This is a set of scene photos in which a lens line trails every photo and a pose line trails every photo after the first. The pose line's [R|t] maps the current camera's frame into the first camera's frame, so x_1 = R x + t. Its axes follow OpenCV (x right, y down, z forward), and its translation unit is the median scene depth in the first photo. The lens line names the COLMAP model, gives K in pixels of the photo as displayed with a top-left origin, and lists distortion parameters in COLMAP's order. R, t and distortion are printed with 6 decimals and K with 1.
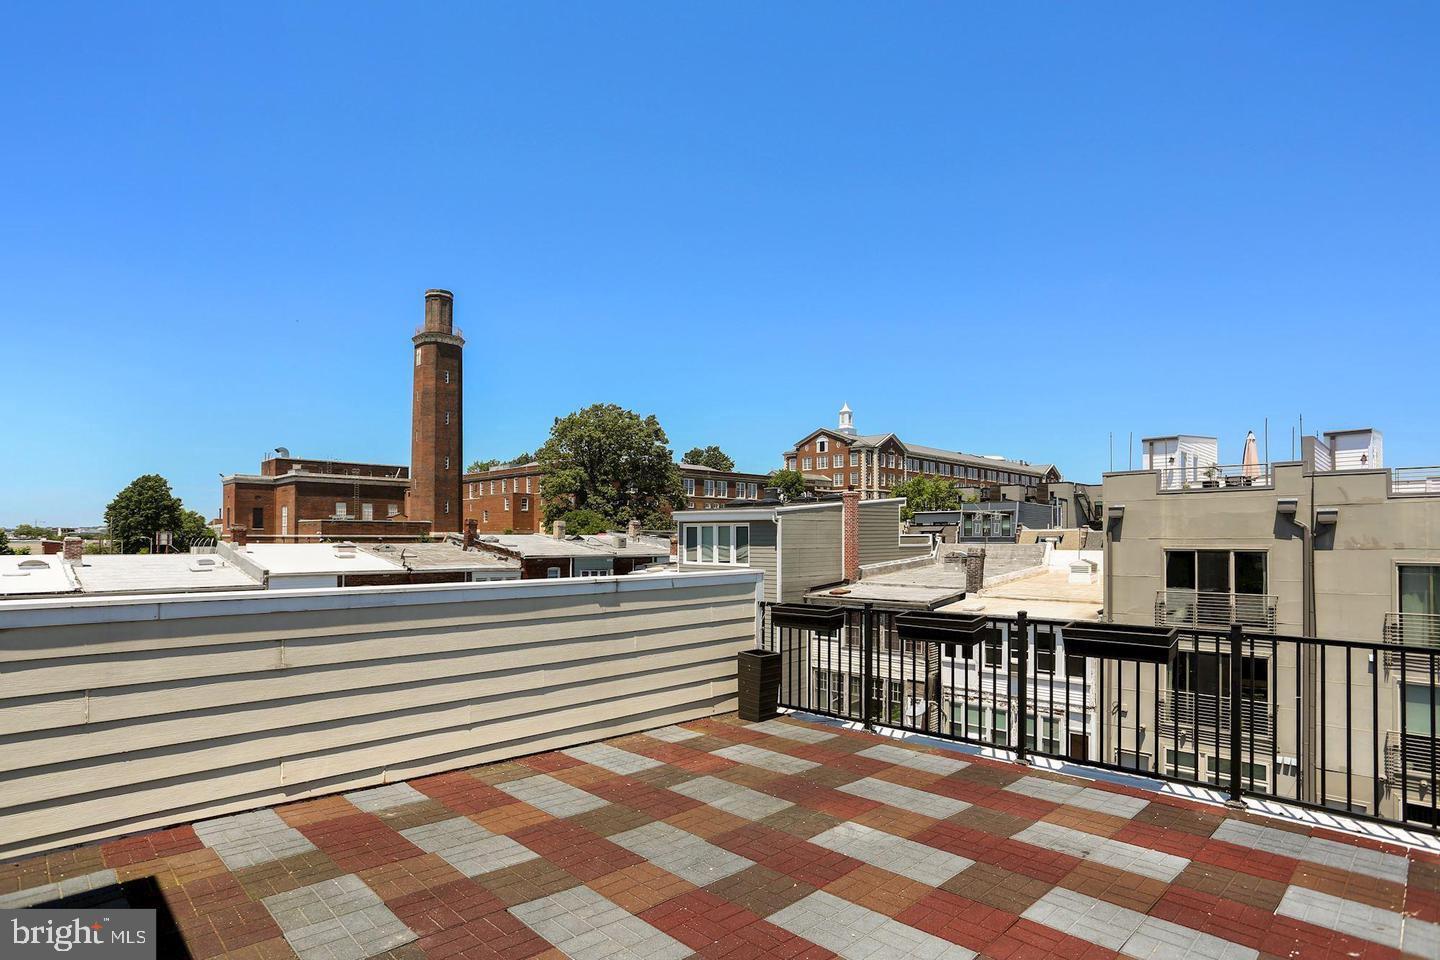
lens RADIAL K [[755.6, 0, 721.2], [0, 755.6, 499.3], [0, 0, 1]] dist [-0.033507, -0.000221]
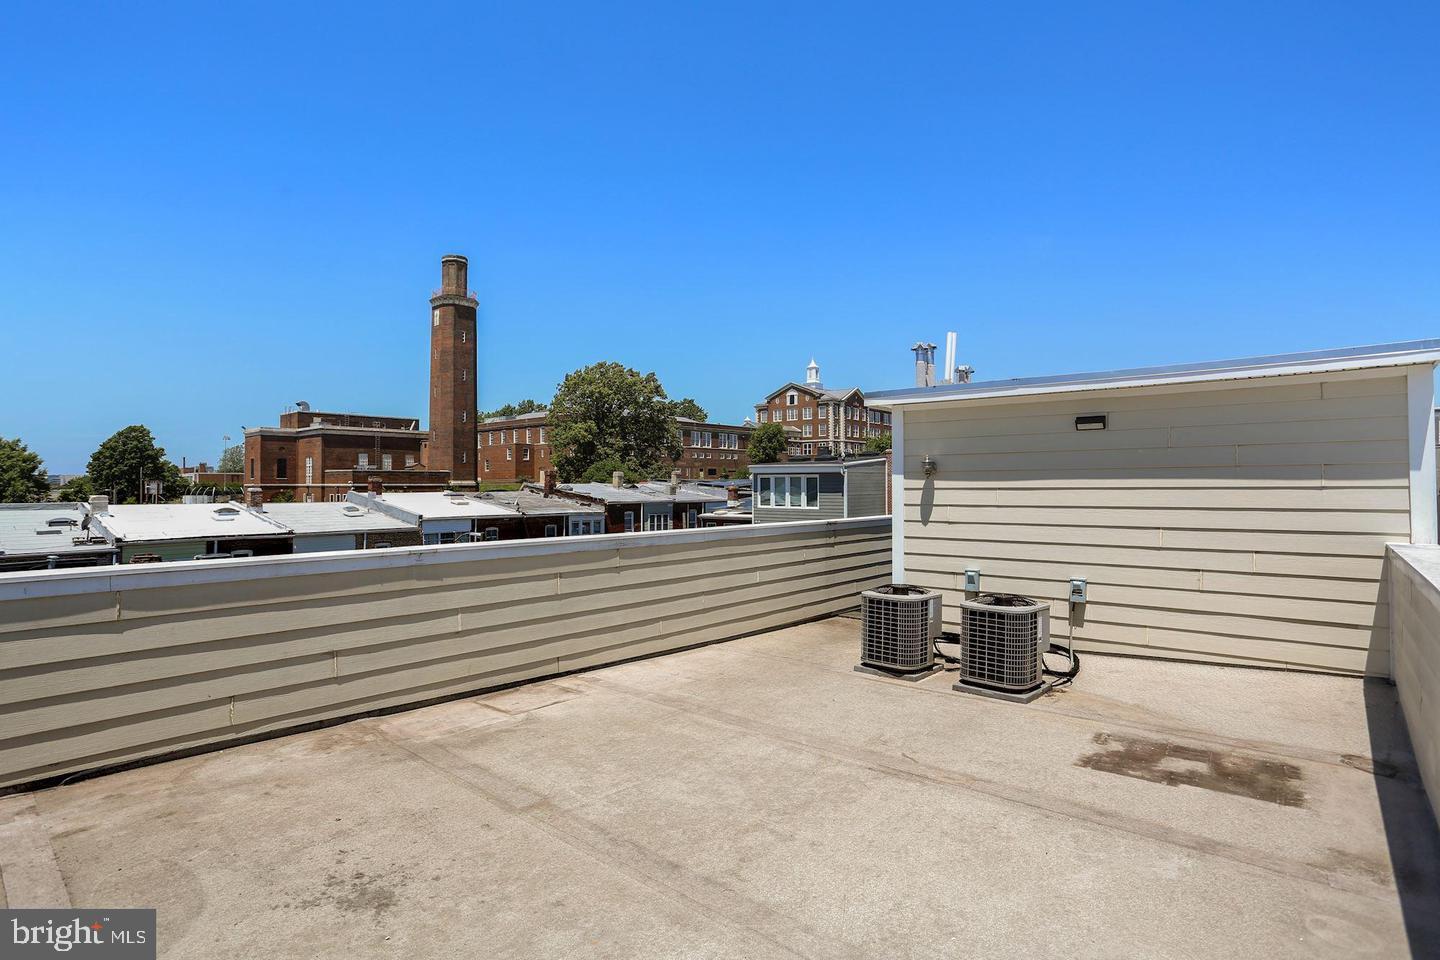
lens RADIAL K [[750.7, 0, 710.1], [0, 750.7, 452.7], [0, 0, 1]] dist [-0.062985, 0.036322]
pose [[0.997358, -0.001257, 0.072639, -0.087624], [0.000566, 0.999954, 0.009526, -0.006418], [-0.072647, -0.009459, 0.997313, -0.087455]]
